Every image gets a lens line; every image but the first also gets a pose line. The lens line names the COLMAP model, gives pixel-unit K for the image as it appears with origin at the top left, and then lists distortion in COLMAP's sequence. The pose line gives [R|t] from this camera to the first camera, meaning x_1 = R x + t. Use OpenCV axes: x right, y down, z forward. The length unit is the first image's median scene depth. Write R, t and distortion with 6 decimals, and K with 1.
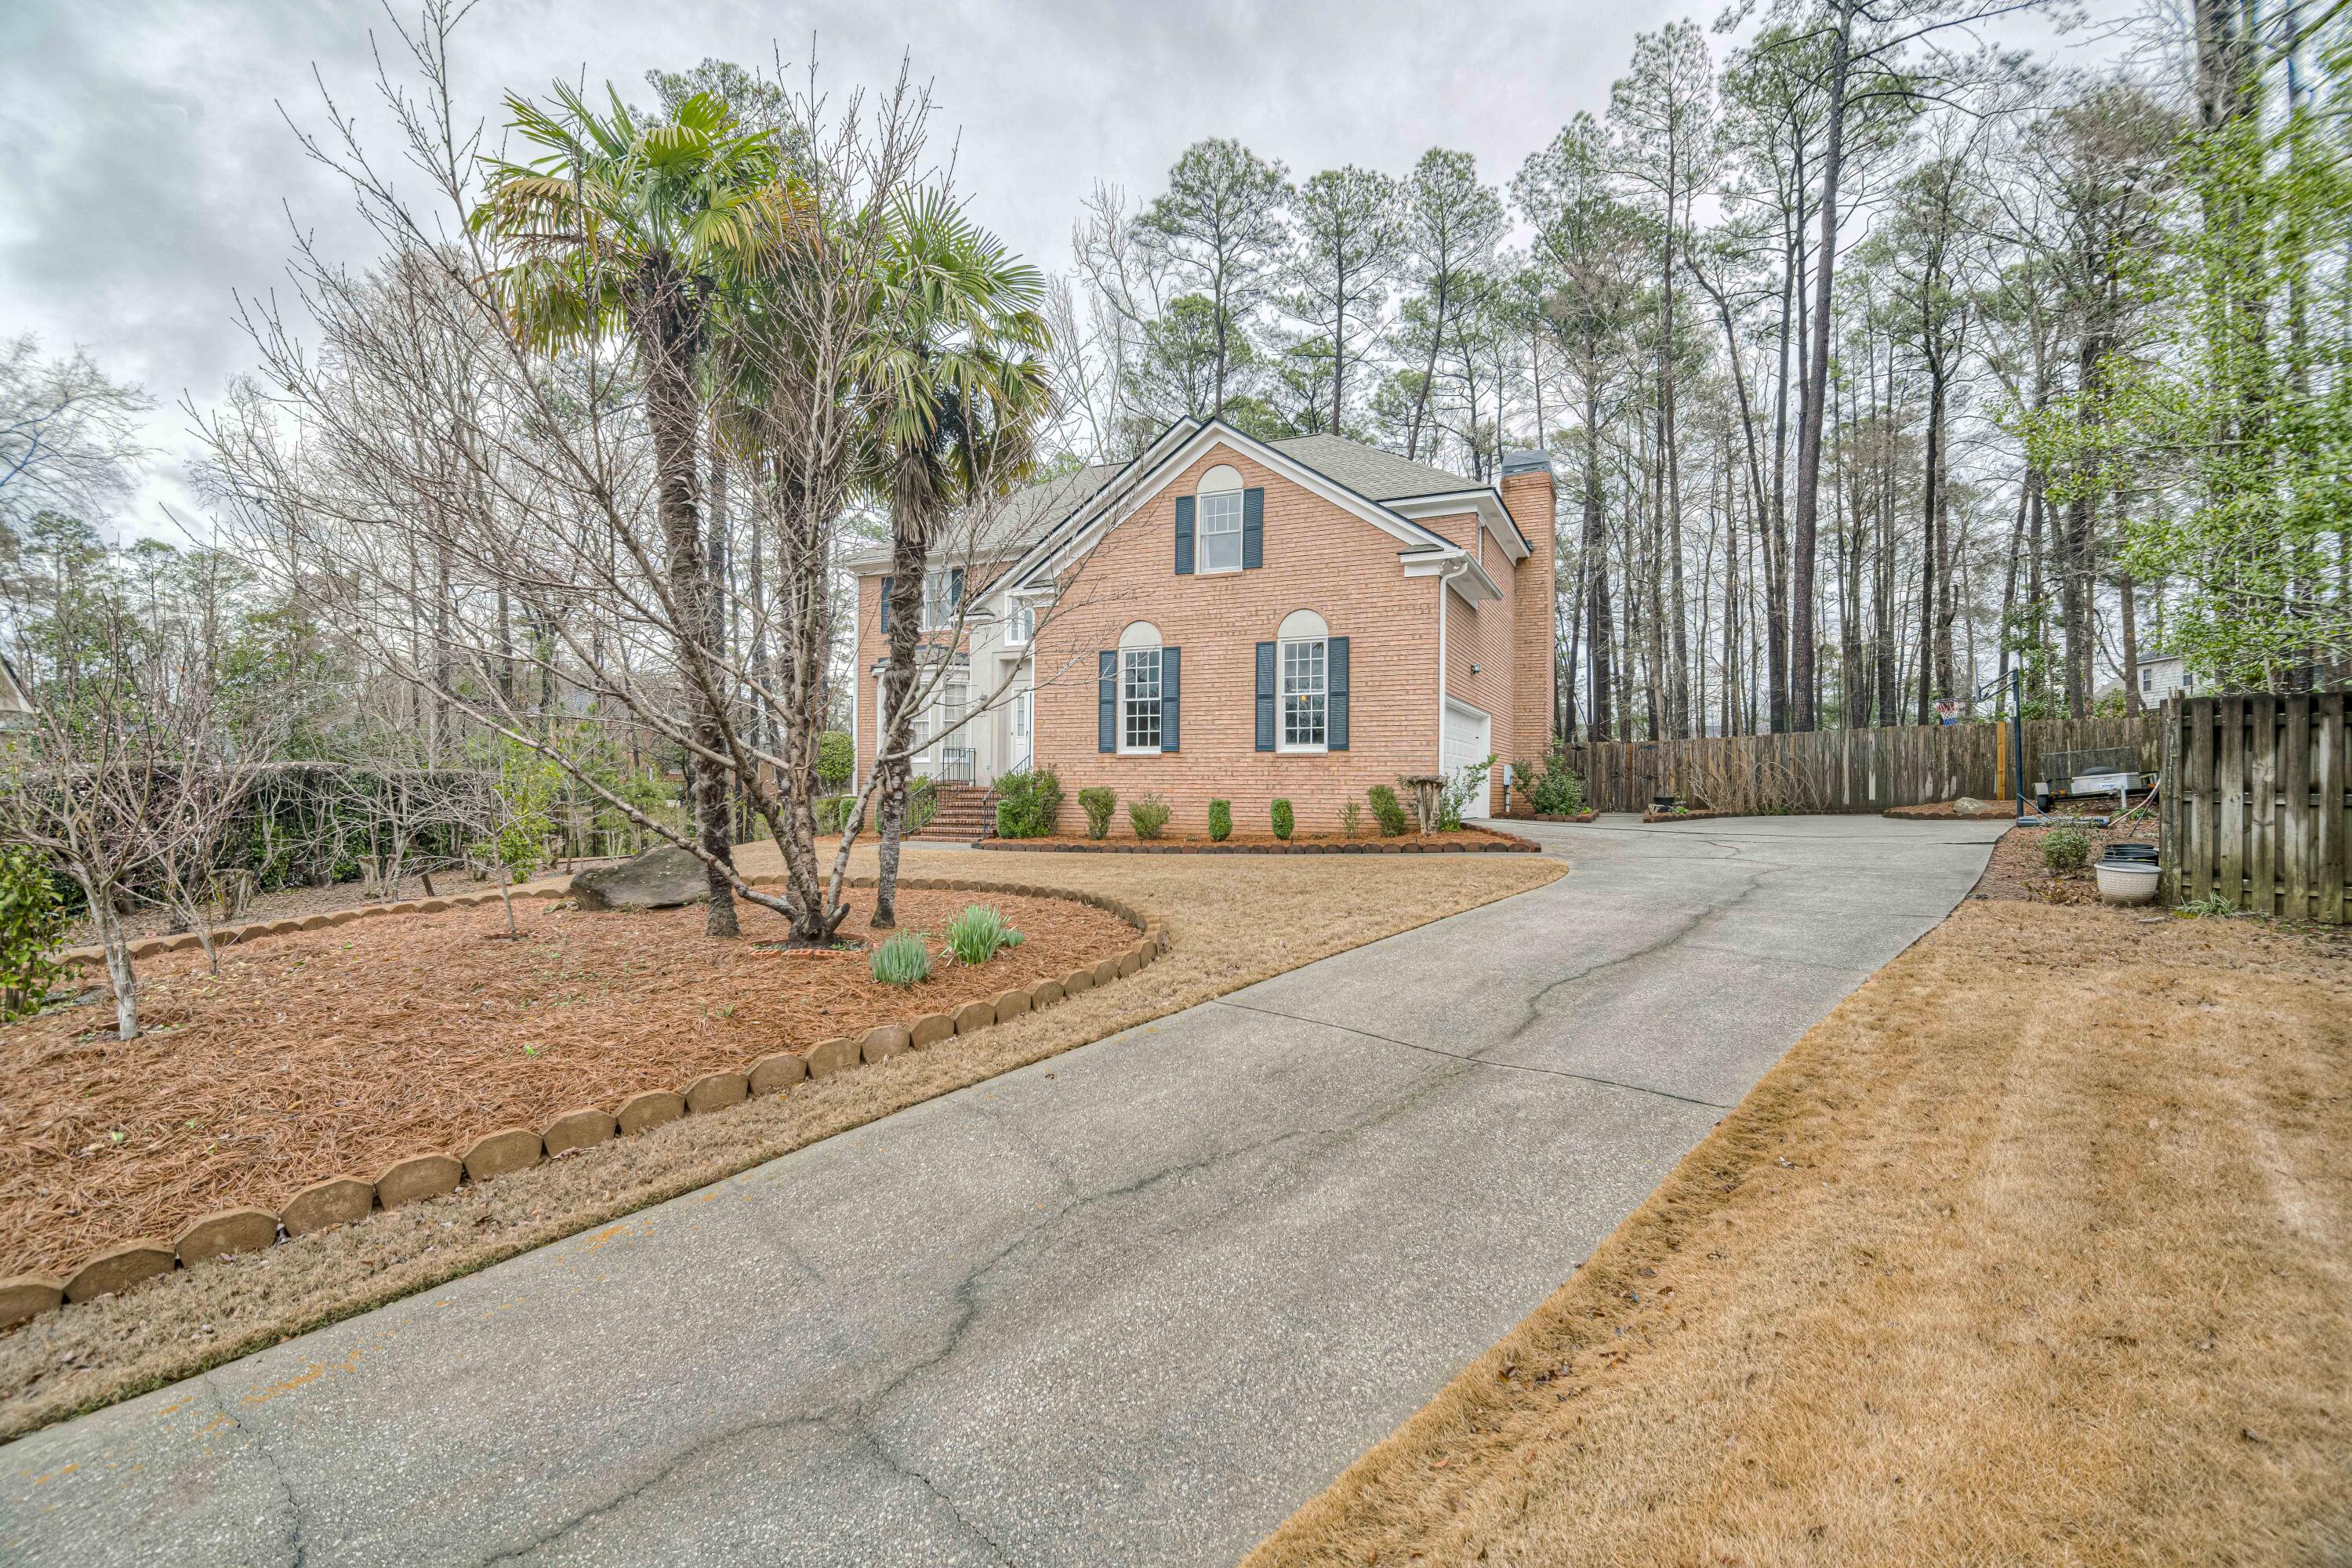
lens RADIAL K [[1051.7, 0, 1185.8], [0, 1051.7, 778.8], [0, 0, 1]] dist [-0.019439, -0.001594]
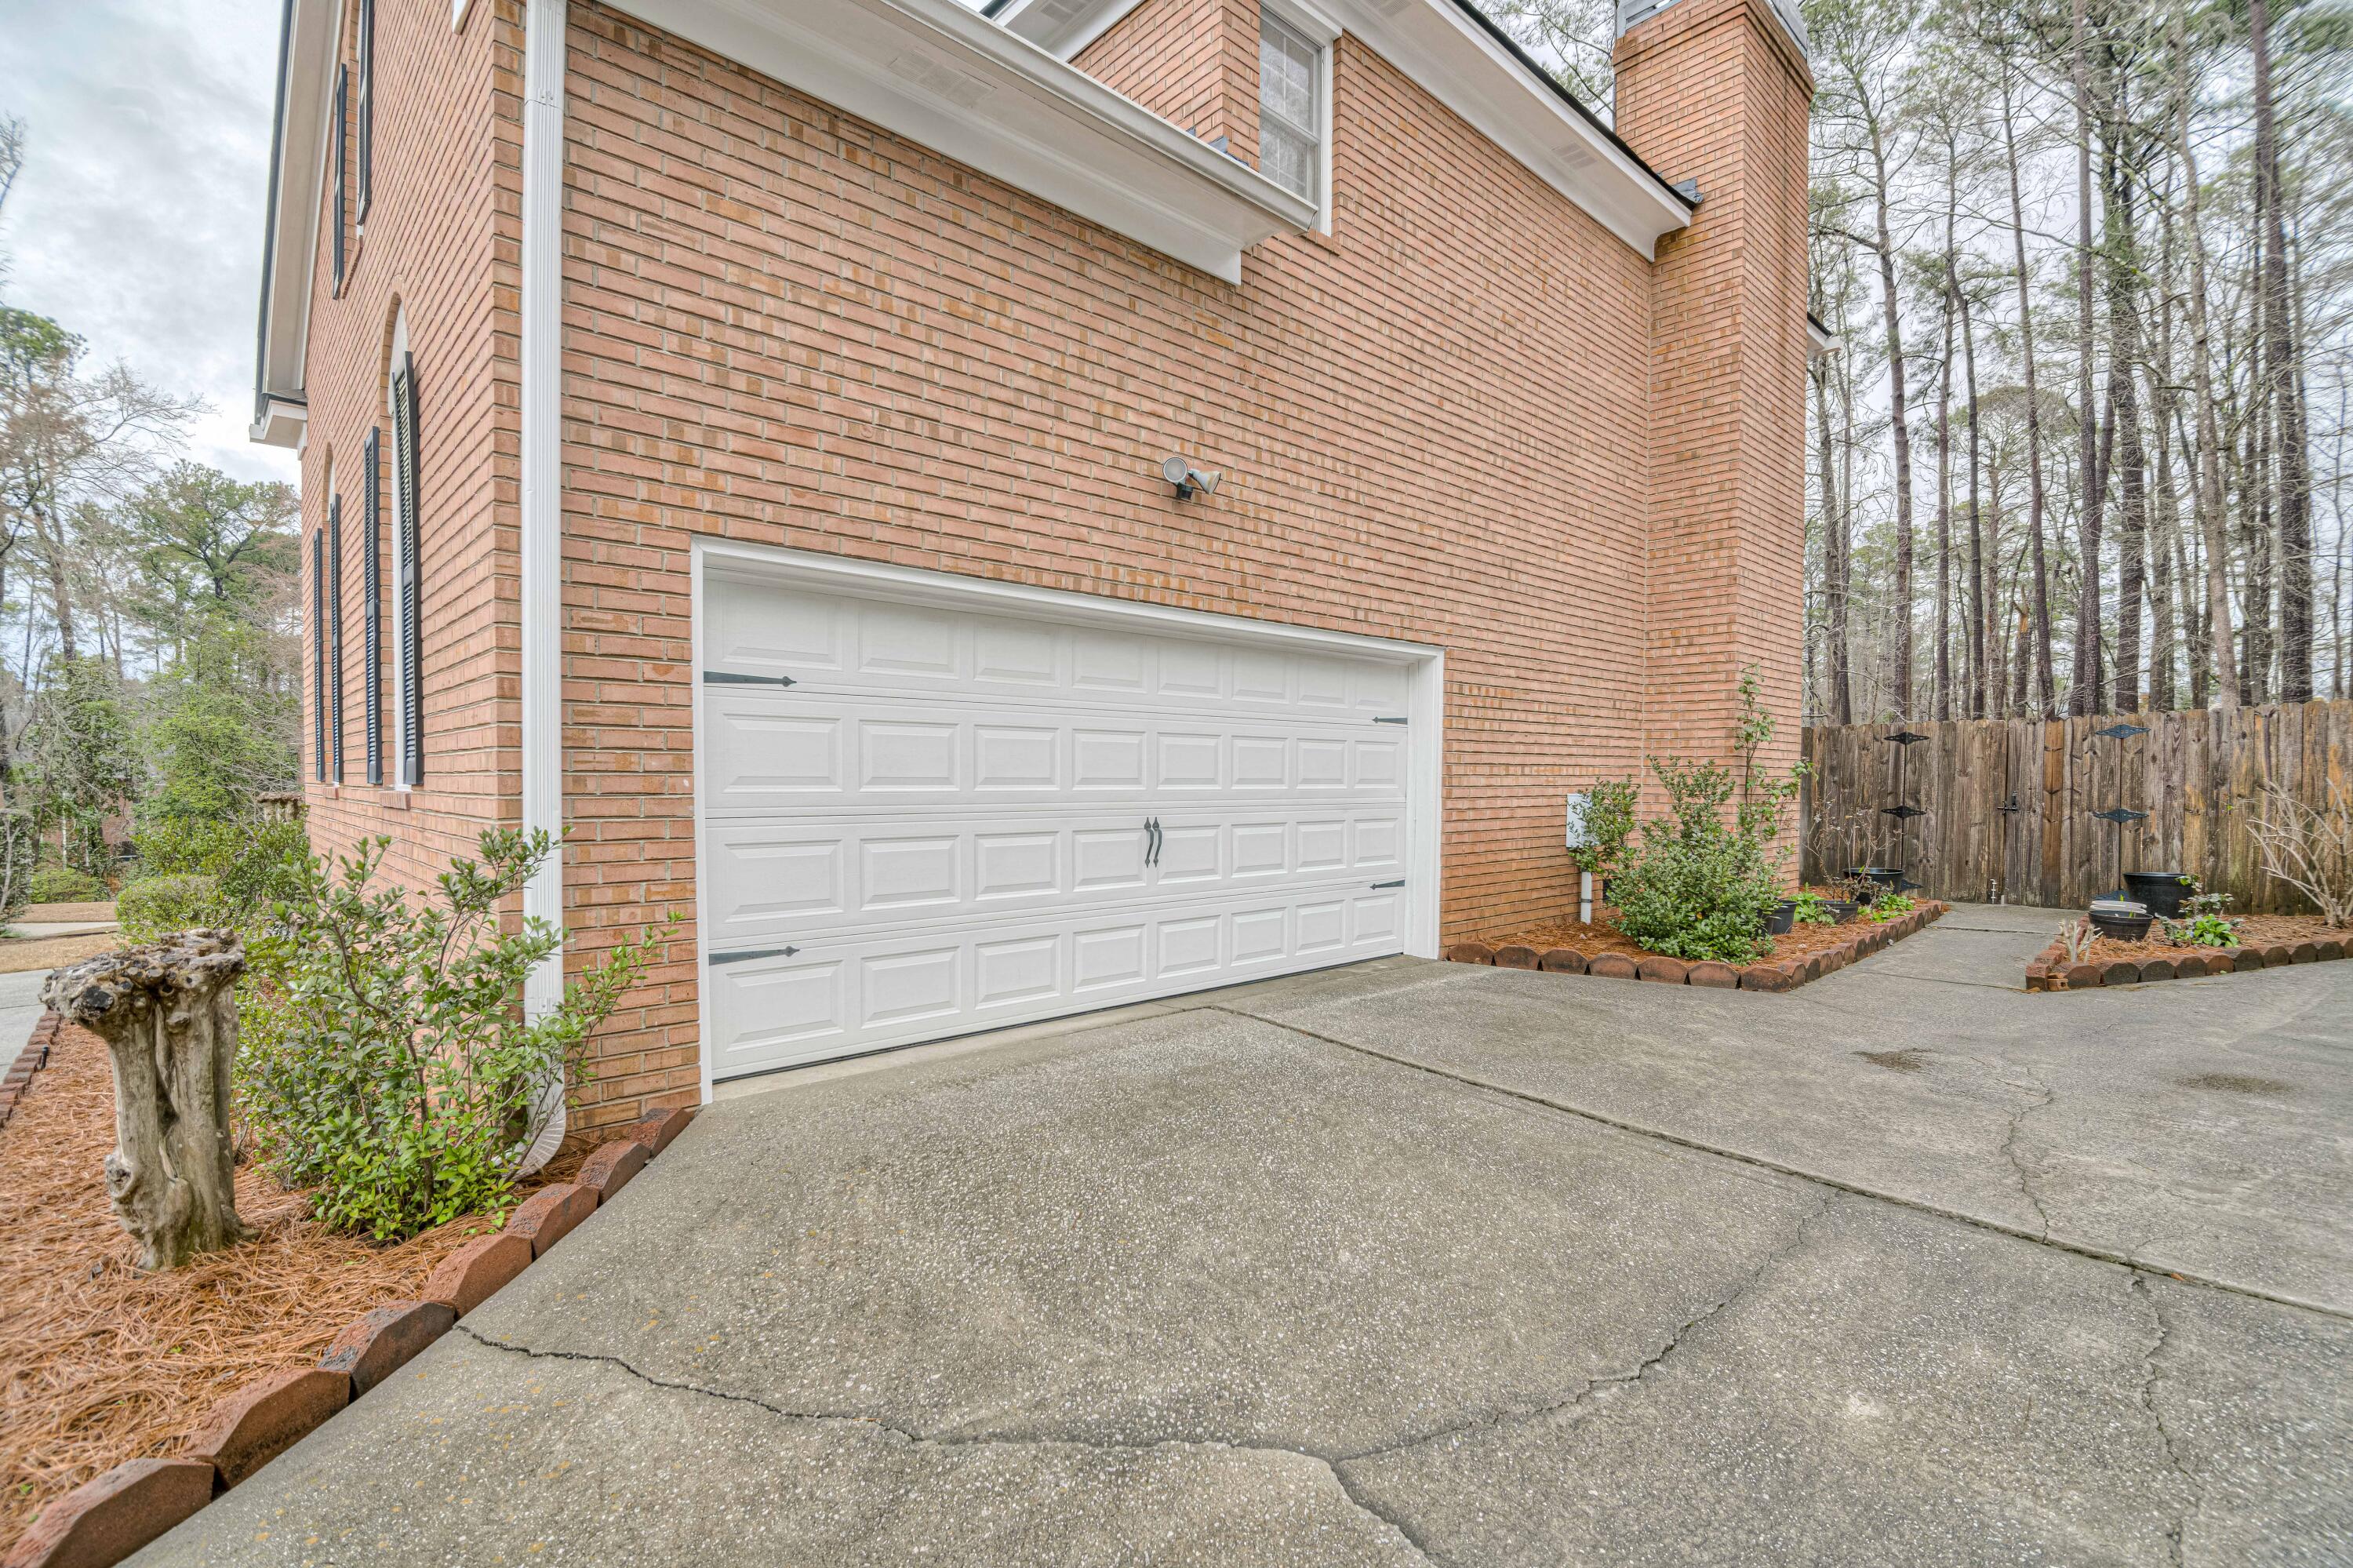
lens RADIAL K [[1052.1, 0, 1179.4], [0, 1052.1, 787.8], [0, 0, 1]] dist [-0.019439, -0.001594]
pose [[0.921822, 0.004120, -0.387591, 0.287173], [0.006168, 0.999661, 0.025296, -0.022274], [0.387563, -0.025709, 0.921484, 0.553159]]
